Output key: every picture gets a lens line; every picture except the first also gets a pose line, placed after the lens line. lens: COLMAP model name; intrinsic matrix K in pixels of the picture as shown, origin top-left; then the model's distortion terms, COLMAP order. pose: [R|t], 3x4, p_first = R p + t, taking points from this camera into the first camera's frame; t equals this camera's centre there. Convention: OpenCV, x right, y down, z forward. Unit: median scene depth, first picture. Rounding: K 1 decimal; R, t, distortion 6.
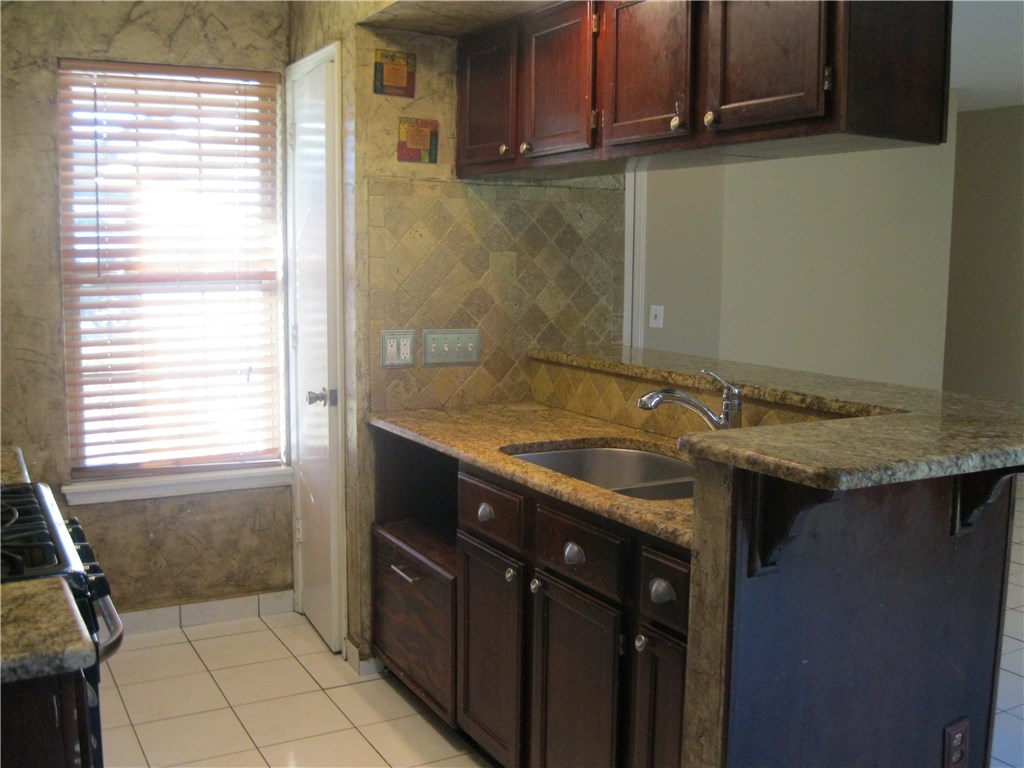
lens RADIAL K [[1046.7, 0, 511.7], [0, 1046.7, 382.9], [0, 0, 1]] dist [-0.088484, 0.000000]
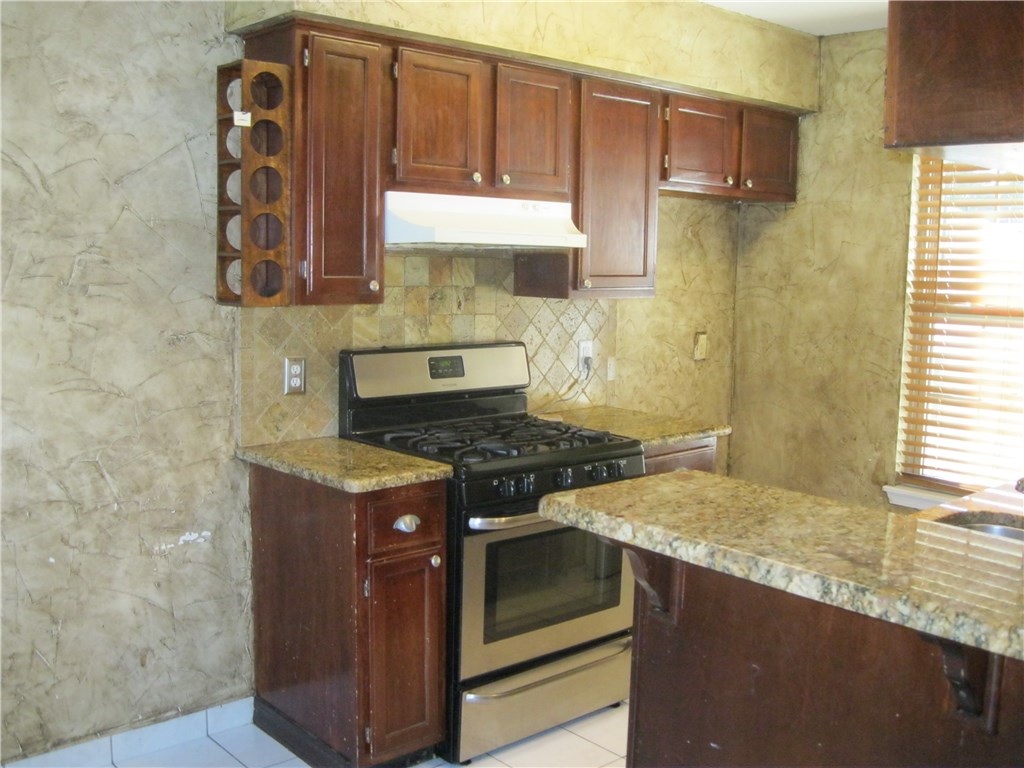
lens RADIAL K [[1046.7, 0, 511.7], [0, 1046.7, 379.5], [0, 0, 1]] dist [-0.088484, 0.000000]
pose [[0.206541, 0.109604, -0.972280, 0.605395], [-0.142108, 0.986530, 0.081022, -0.051888], [0.968063, 0.121435, 0.219334, 0.333089]]
